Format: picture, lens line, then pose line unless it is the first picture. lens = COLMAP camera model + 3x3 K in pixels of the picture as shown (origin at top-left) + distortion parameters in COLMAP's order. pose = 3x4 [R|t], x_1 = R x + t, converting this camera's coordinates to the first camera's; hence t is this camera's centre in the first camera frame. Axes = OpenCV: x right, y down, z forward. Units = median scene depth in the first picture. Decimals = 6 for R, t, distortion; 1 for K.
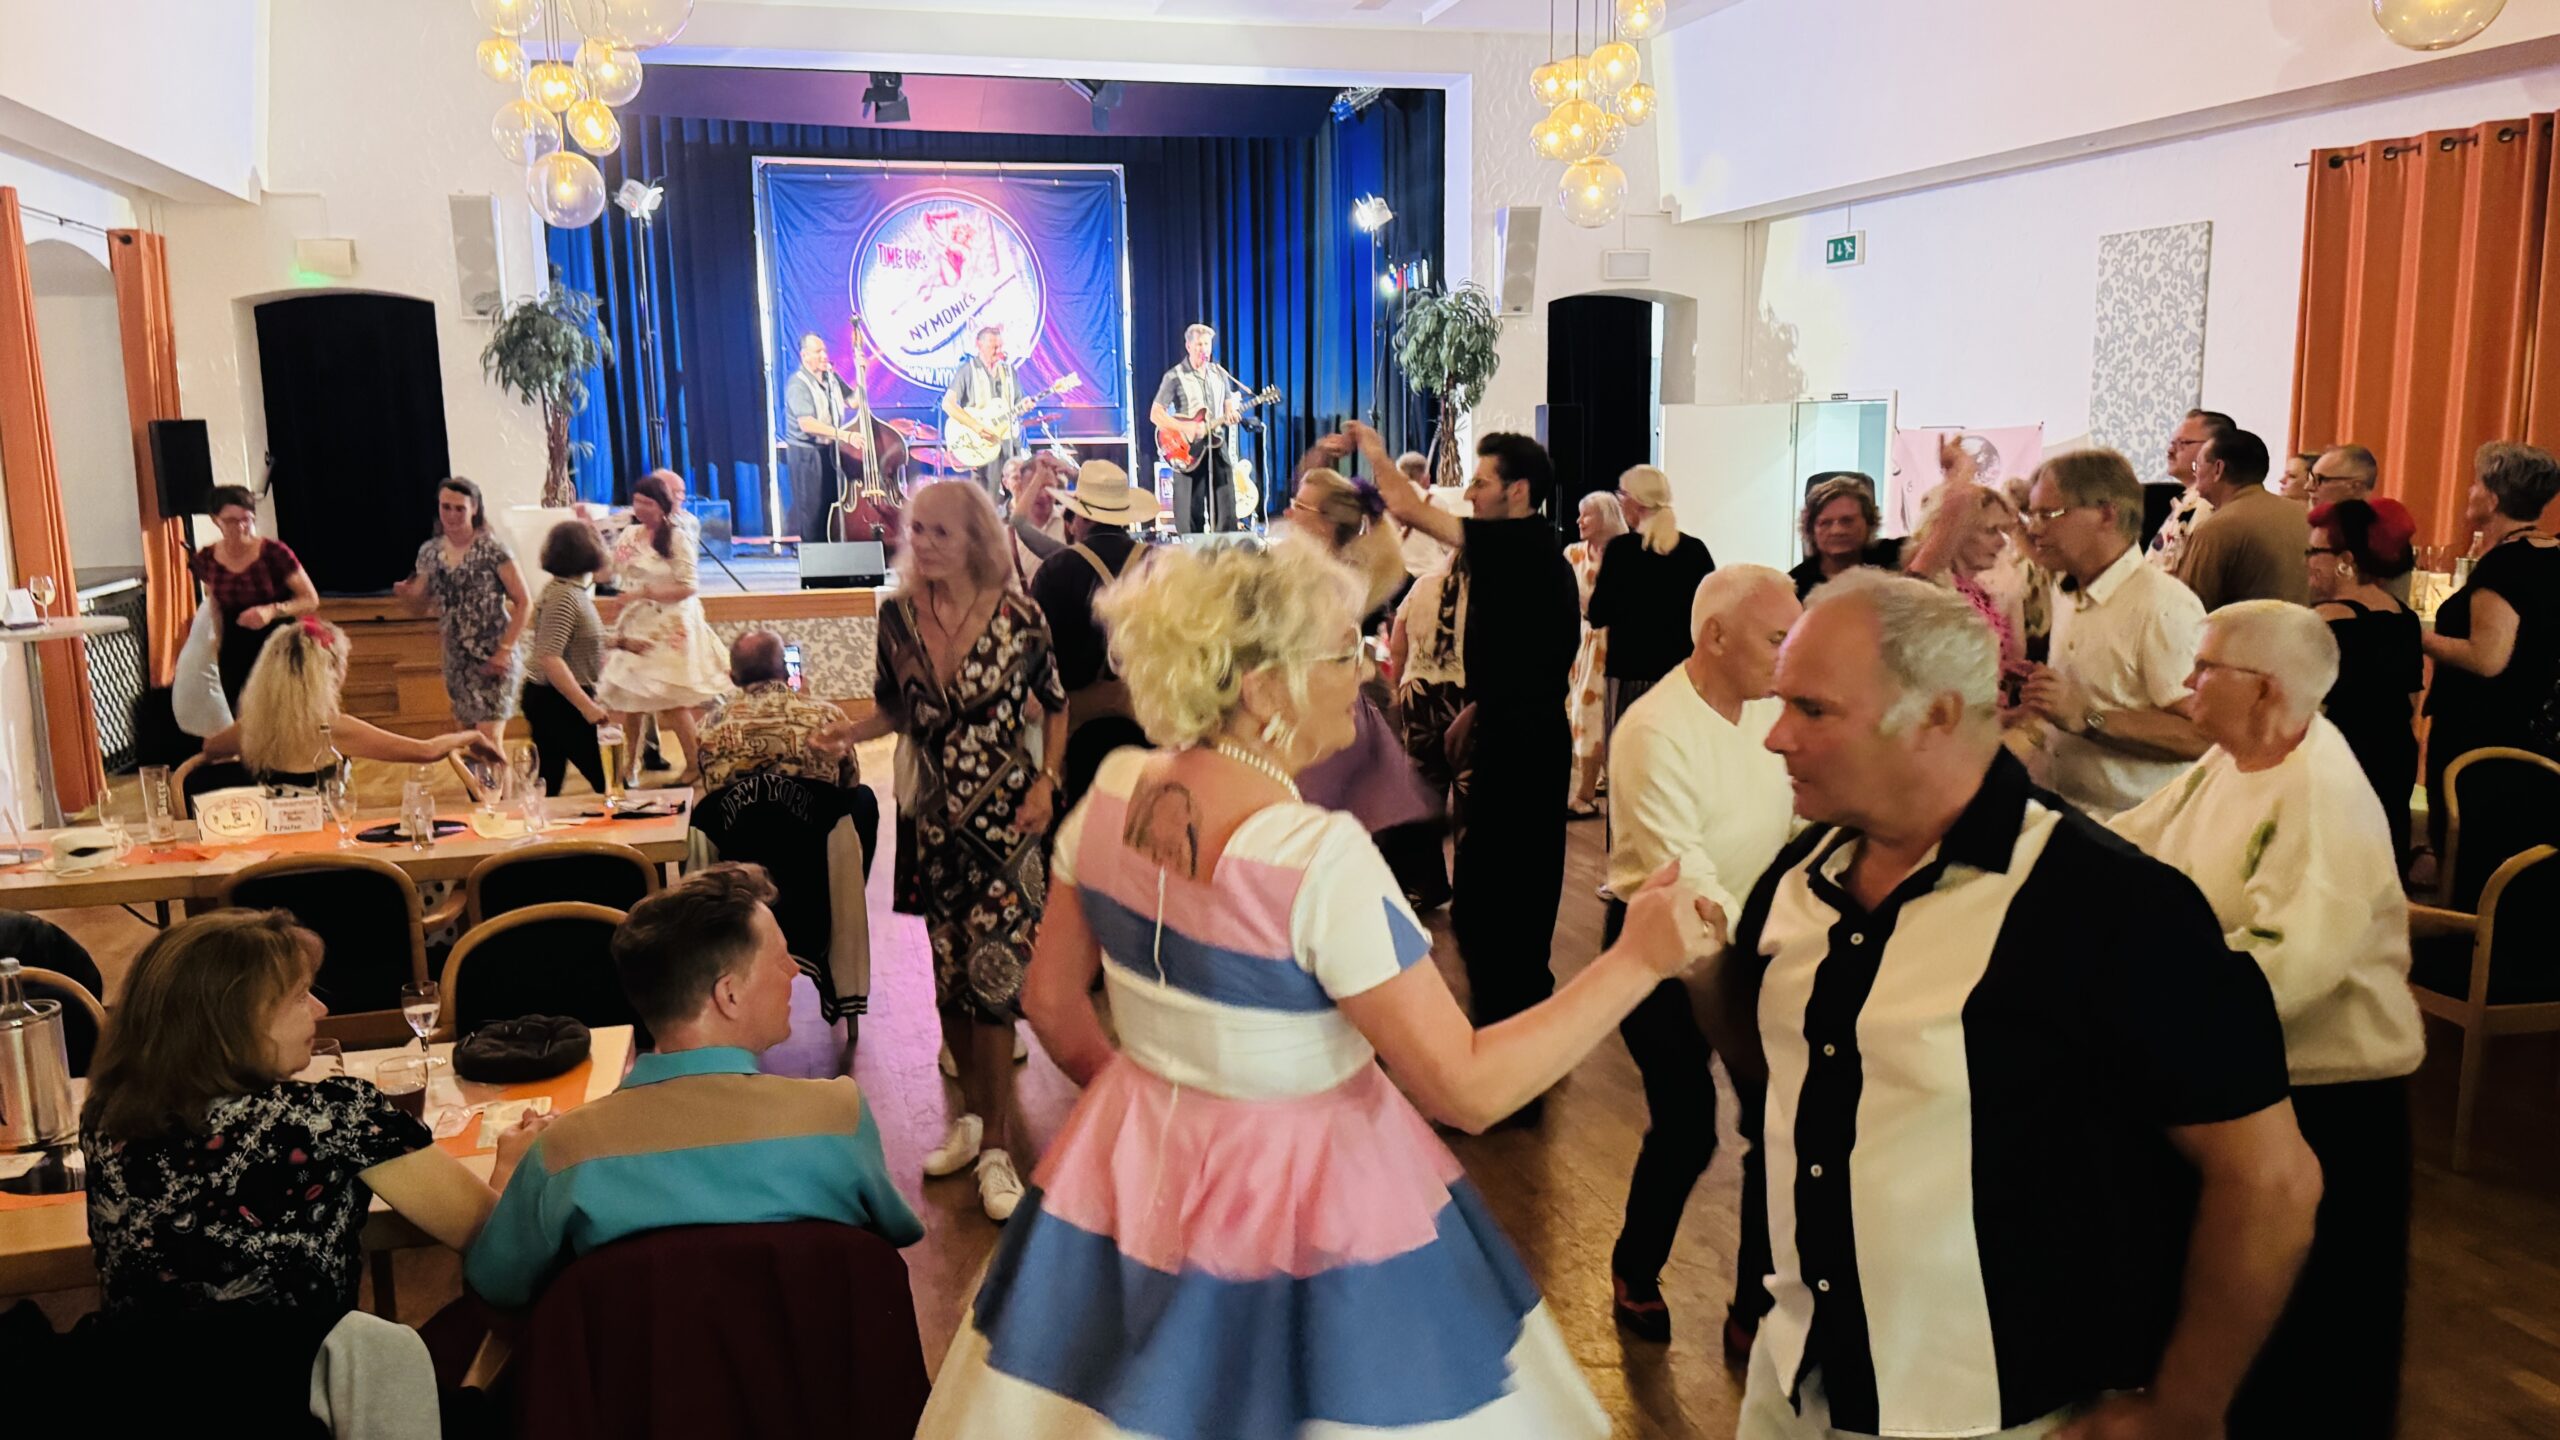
lens RADIAL K [[1798.4, 0, 1283.7], [0, 1798.4, 711.8], [0, 0, 1]] dist [0.050573, -0.062019]
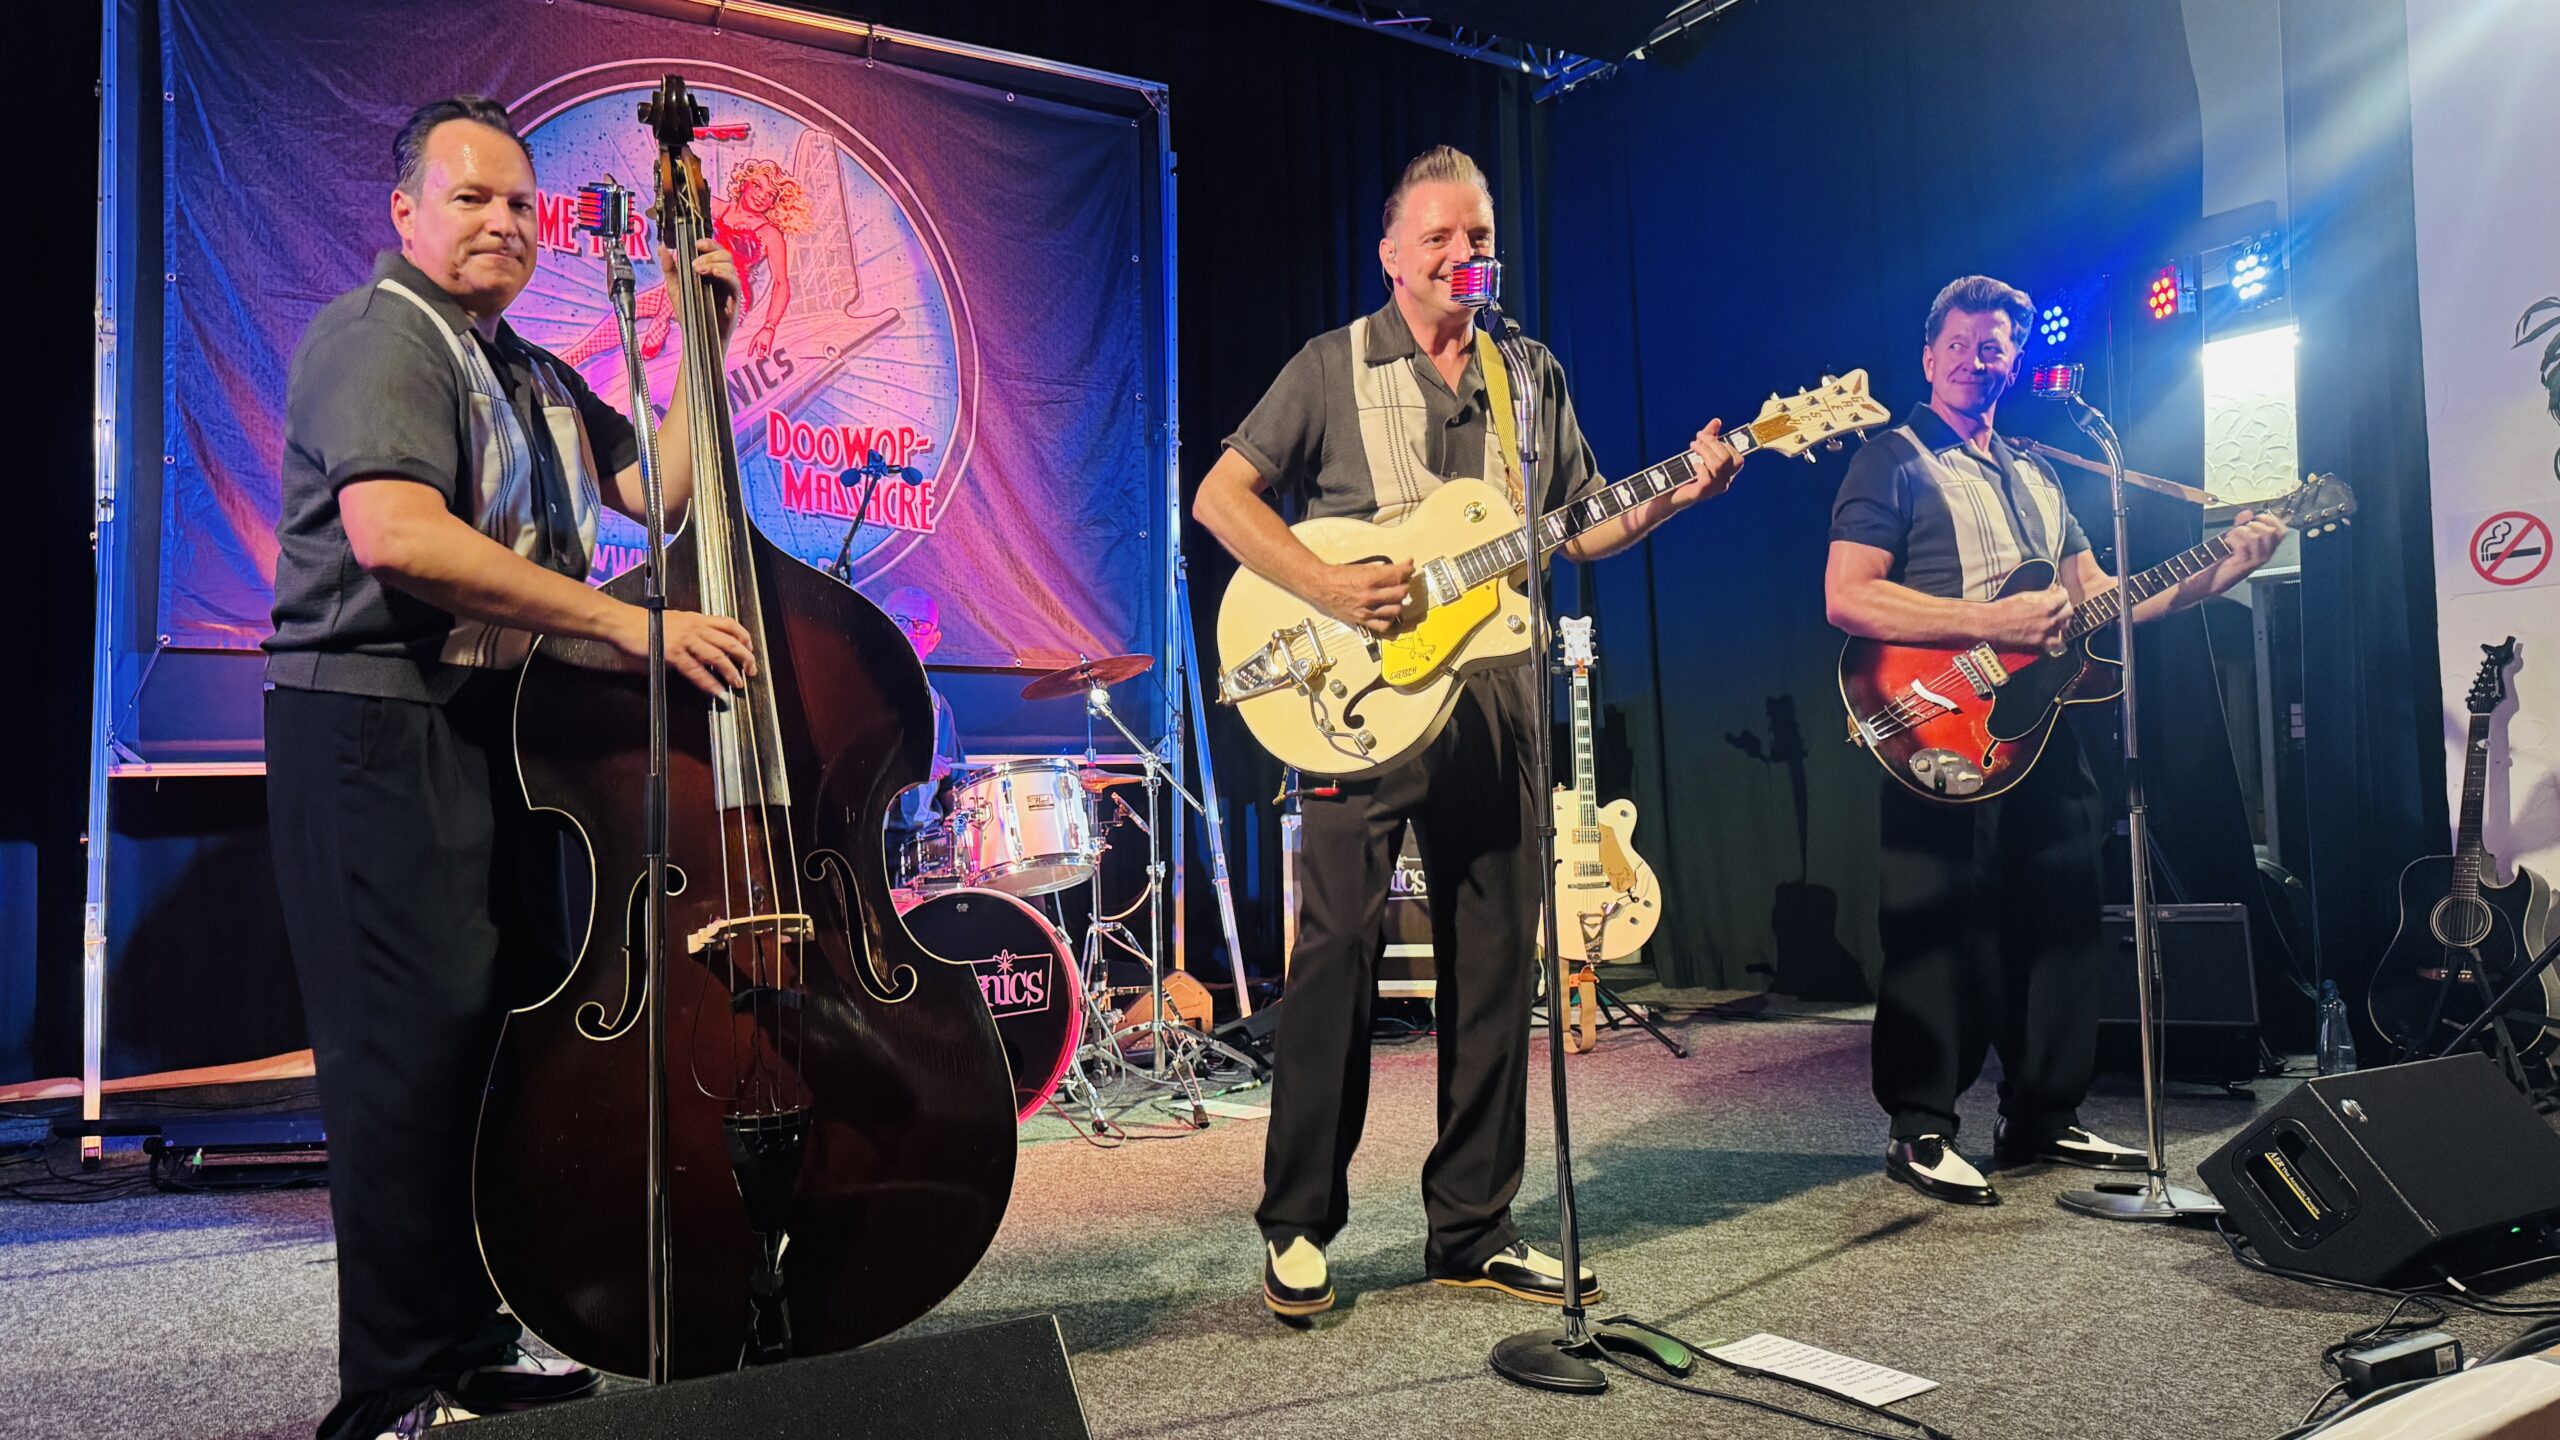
lens RADIAL K [[1798.4, 0, 1300.1], [0, 1798.4, 732.6], [0, 0, 1]] dist [0.050573, -0.062019]
pose [[0.942726, 0.011149, 0.333381, -0.196121], [0.054380, 0.980933, -0.186582, -0.085597], [-0.329105, 0.194025, 0.924145, 0.654845]]
